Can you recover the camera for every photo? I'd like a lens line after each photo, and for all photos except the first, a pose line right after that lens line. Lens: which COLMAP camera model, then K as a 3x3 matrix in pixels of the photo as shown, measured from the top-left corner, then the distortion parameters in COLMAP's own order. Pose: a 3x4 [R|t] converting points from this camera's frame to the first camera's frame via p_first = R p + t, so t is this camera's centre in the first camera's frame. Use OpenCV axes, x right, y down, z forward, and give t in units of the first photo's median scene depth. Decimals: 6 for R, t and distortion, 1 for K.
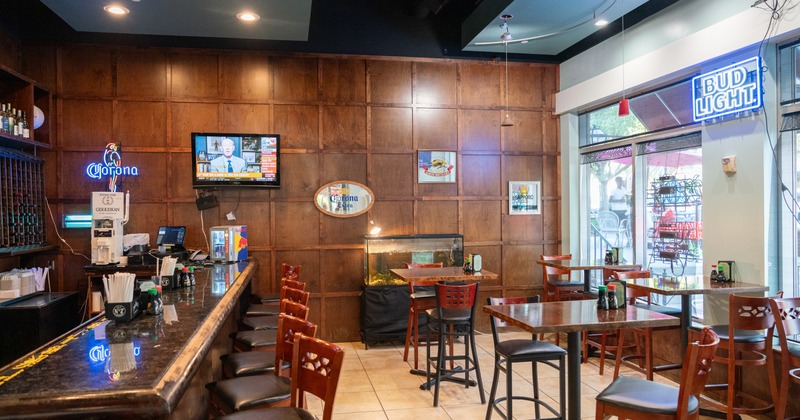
lens RADIAL K [[549.0, 0, 400.0], [0, 549.0, 210.0], [0, 0, 1]] dist [-0.002899, -0.001263]
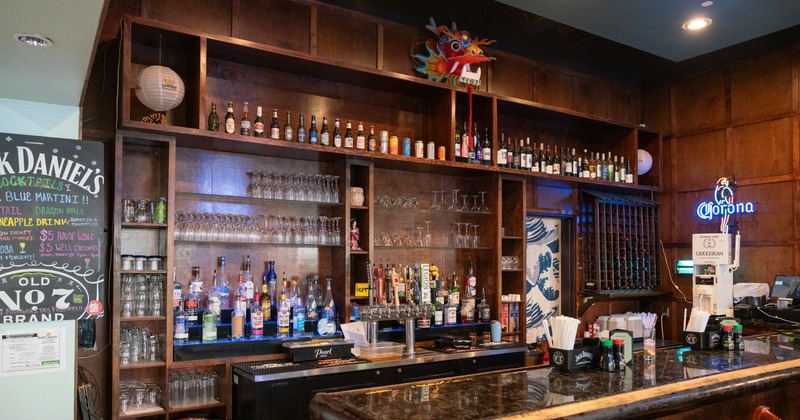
lens RADIAL K [[575.0, 0, 400.5], [0, 575.0, 253.3], [0, 0, 1]] dist [-0.004191, -0.002247]
pose [[0.368868, -0.007895, -0.929448, 0.133239], [-0.005029, 0.999932, -0.010490, 0.010451], [0.929468, 0.008543, 0.368803, 0.192949]]
